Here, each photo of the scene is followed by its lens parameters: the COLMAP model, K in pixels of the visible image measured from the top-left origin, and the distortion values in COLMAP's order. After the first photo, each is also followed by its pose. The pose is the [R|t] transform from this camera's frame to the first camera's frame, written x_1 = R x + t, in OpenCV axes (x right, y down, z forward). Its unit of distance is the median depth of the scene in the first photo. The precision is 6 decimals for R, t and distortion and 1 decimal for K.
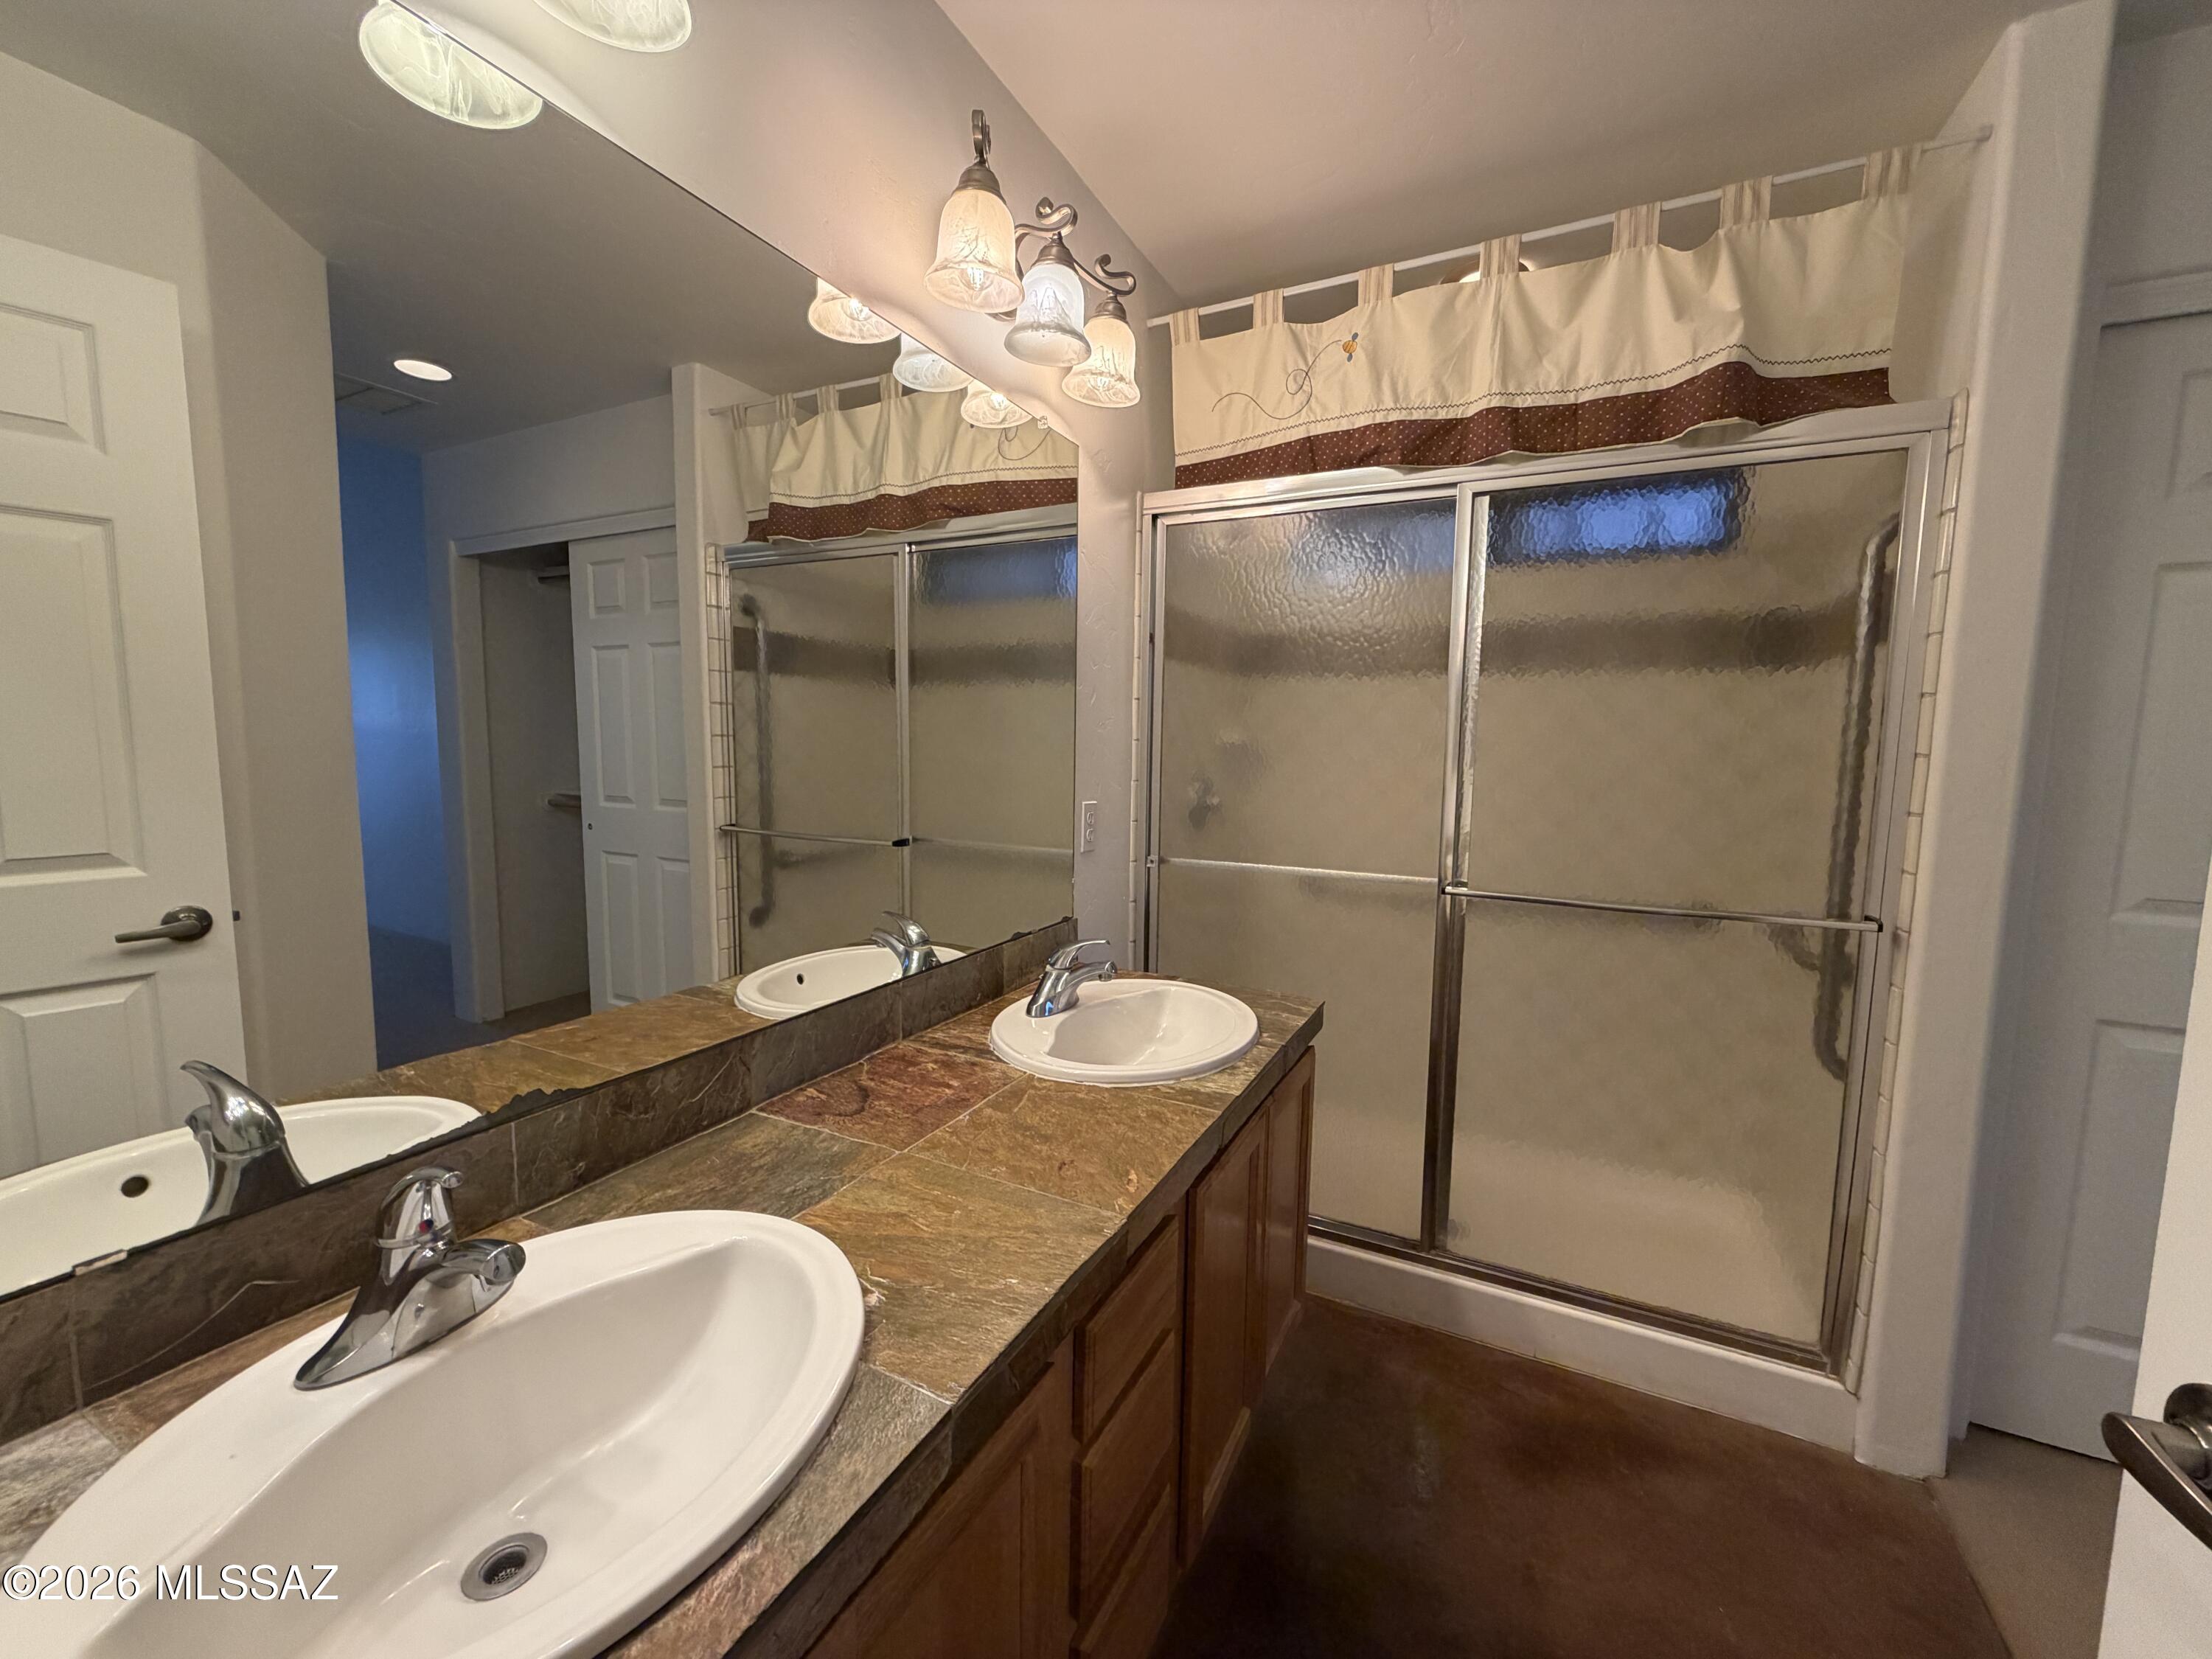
lens RADIAL K [[882.2, 0, 1102.0], [0, 882.2, 840.2], [0, 0, 1]] dist [-0.001547, 0.000315]
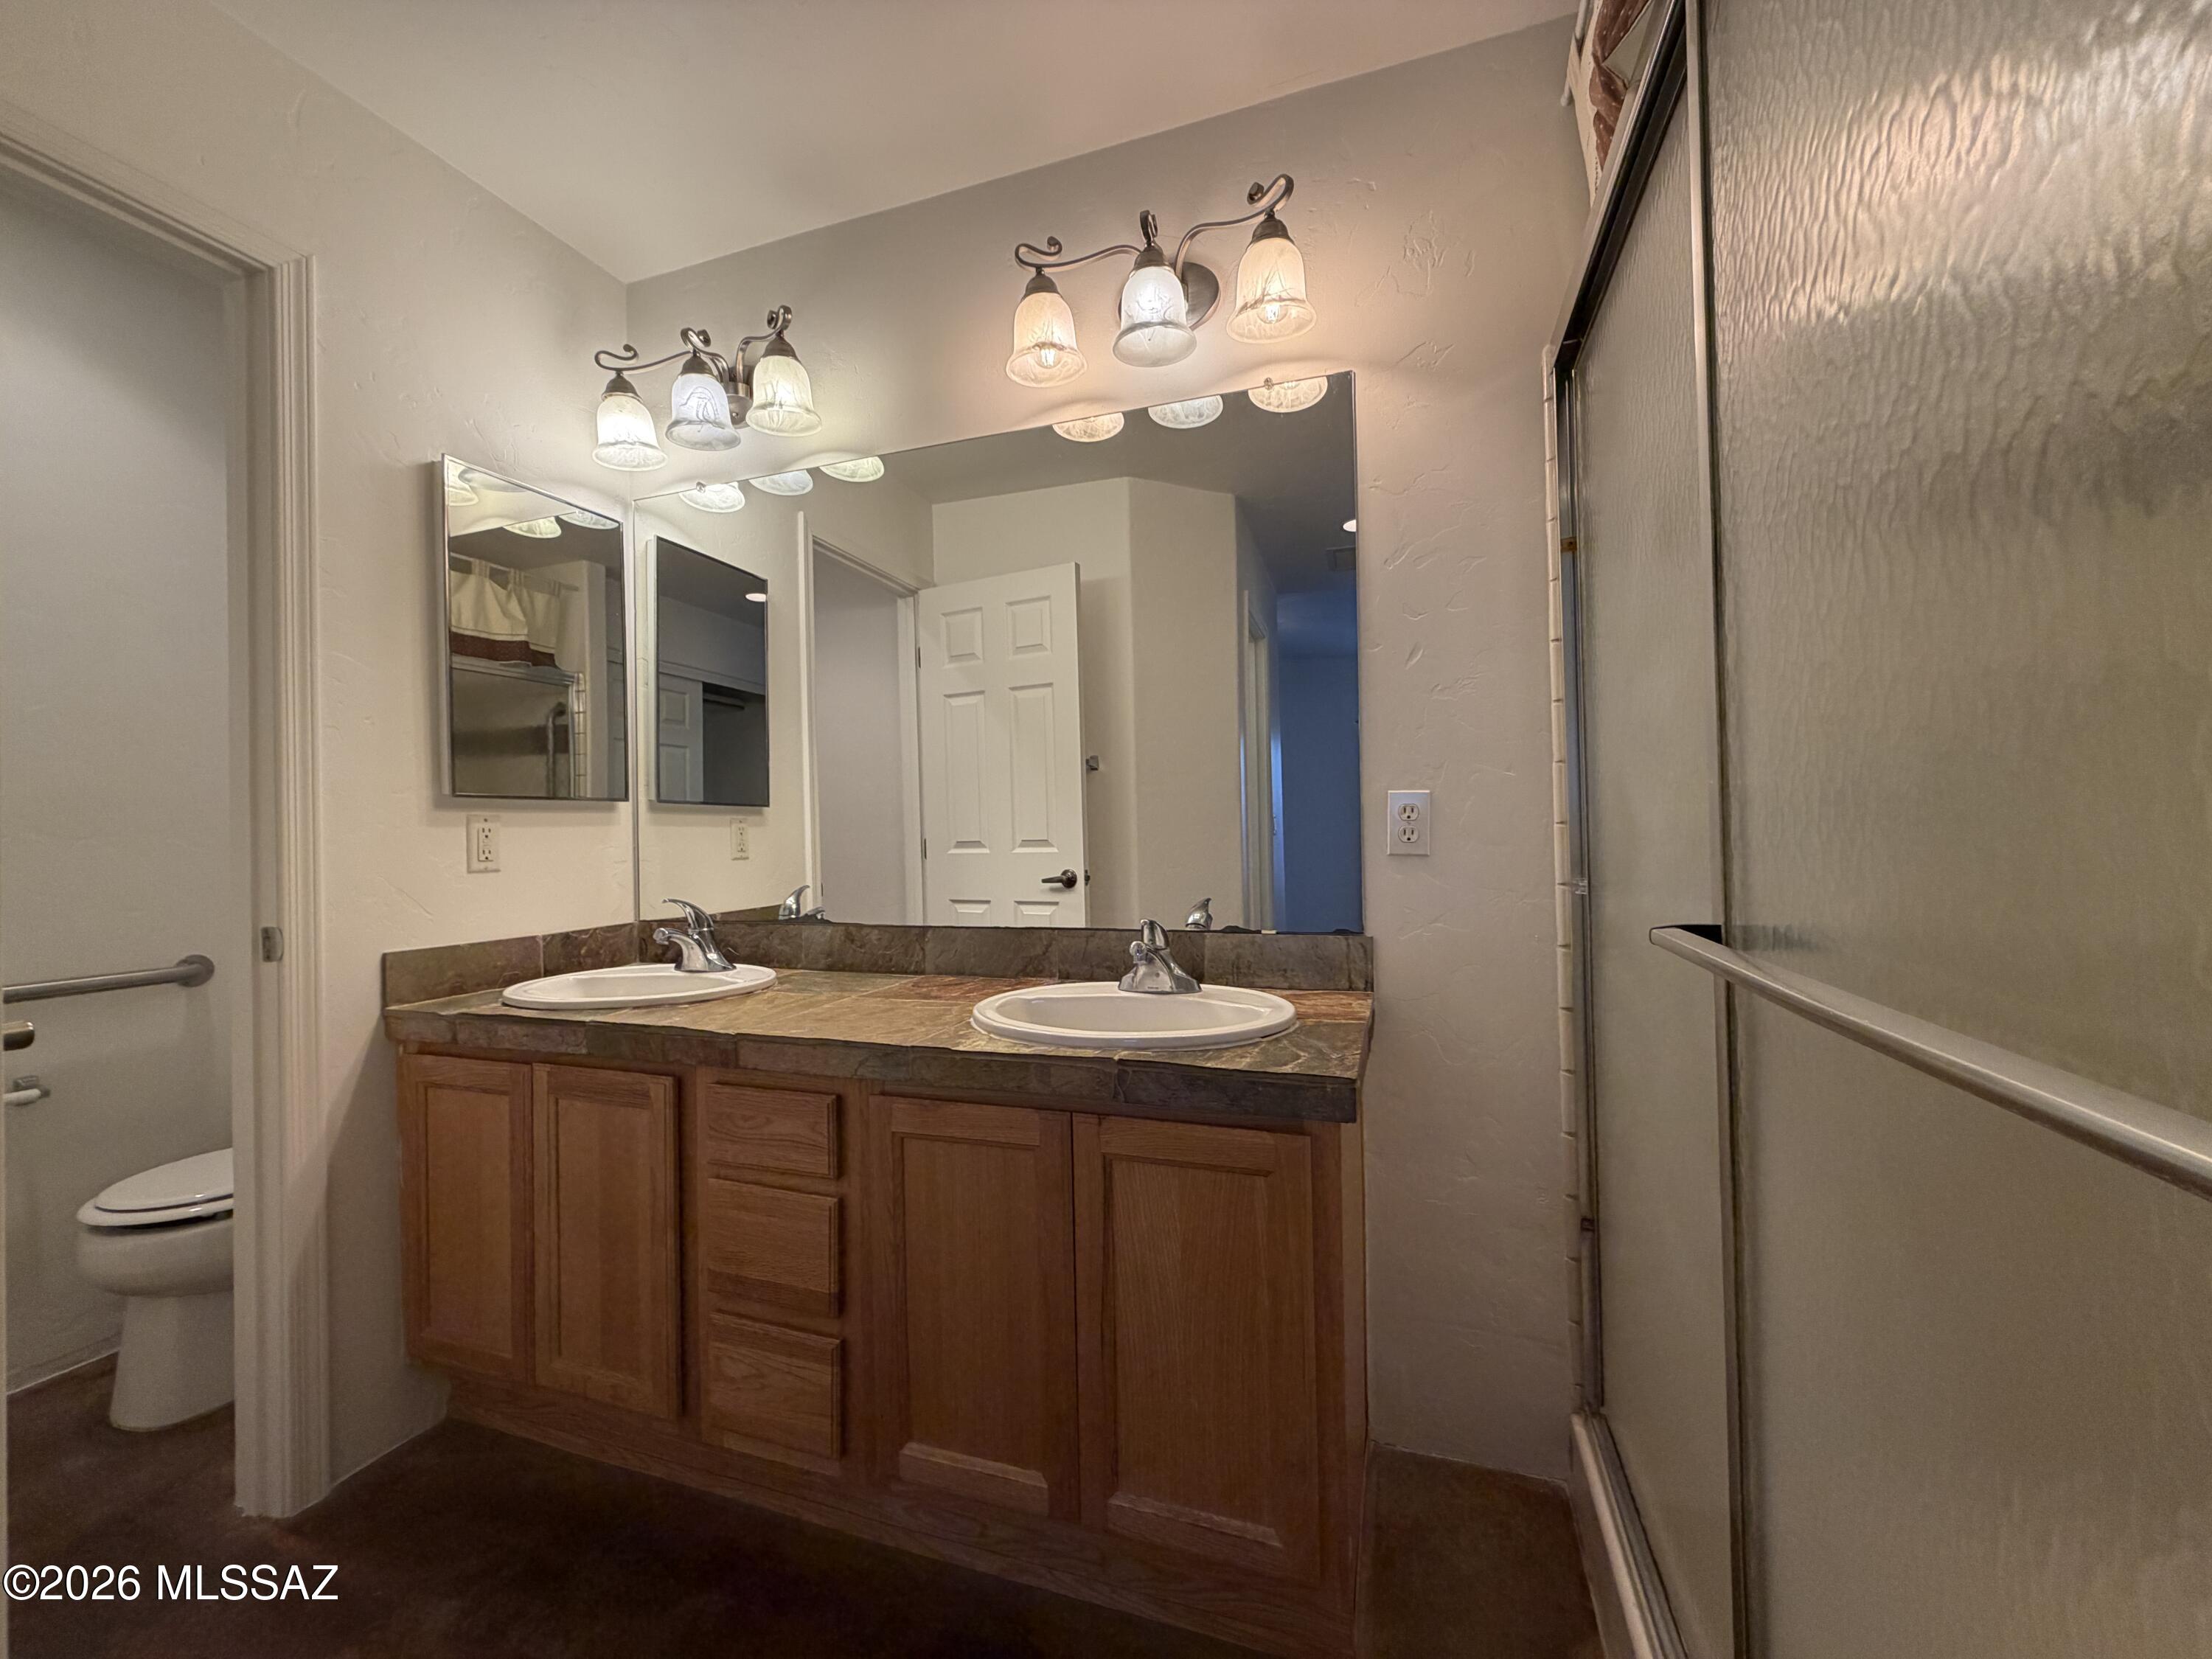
lens RADIAL K [[882.2, 0, 1110.2], [0, 882.2, 831.2], [0, 0, 1]] dist [-0.001547, 0.000315]
pose [[0.127133, -0.021911, -0.991644, 1.089877], [-0.076387, 0.996571, -0.031813, 0.056745], [0.988940, 0.079794, 0.125024, 0.958427]]
